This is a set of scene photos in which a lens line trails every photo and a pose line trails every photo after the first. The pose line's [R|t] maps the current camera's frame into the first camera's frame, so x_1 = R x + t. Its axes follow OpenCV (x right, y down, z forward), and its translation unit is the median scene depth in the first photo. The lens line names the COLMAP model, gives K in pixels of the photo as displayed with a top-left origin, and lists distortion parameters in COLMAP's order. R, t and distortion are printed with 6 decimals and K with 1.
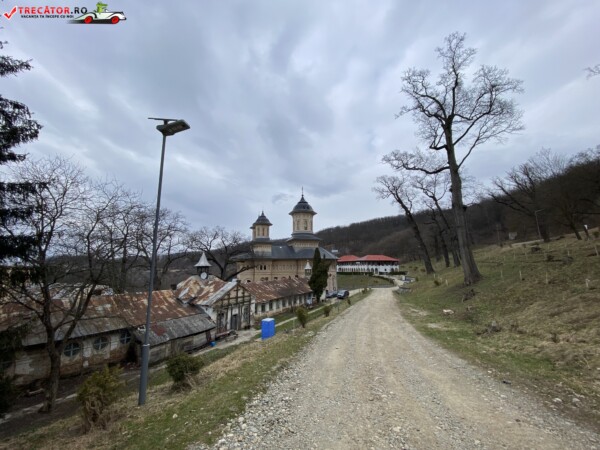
lens RADIAL K [[244.6, 0, 298.7], [0, 244.6, 225.9], [0, 0, 1]] dist [0.037354, -0.000264]
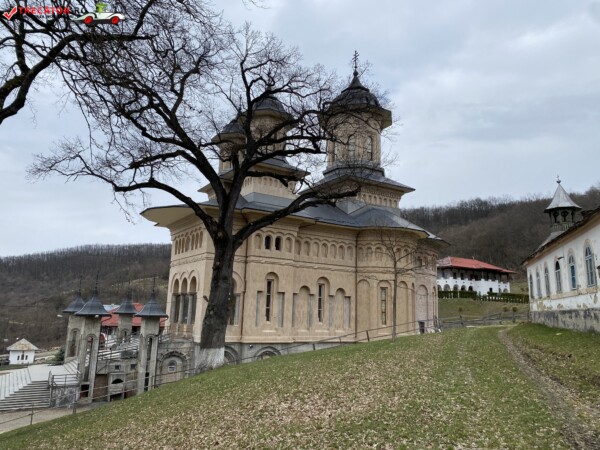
lens RADIAL K [[460.7, 0, 299.7], [0, 460.7, 225.4], [0, 0, 1]] dist [0.038883, -0.027352]
pose [[0.971044, 0.079638, 0.225238, -0.333779], [-0.075738, 0.996791, -0.025914, 0.211742], [-0.226579, 0.008104, 0.973959, 0.515536]]
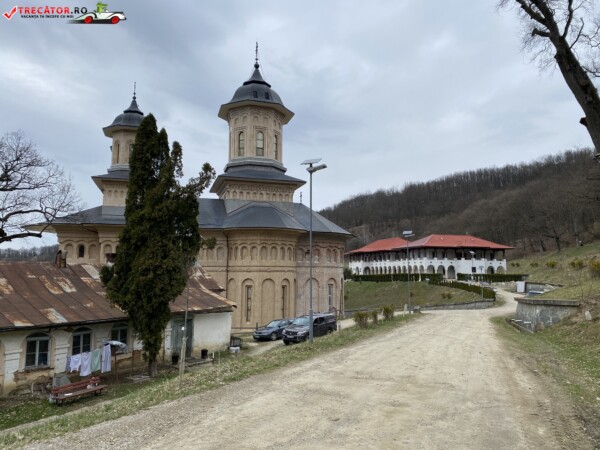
lens RADIAL K [[460.7, 0, 300.2], [0, 460.7, 225.0], [0, 0, 1]] dist [0.038883, -0.027352]
pose [[0.999585, 0.009266, -0.027278, 0.164271], [-0.007697, 0.998340, 0.057085, 0.121612], [0.027762, -0.056851, 0.997997, 0.445708]]
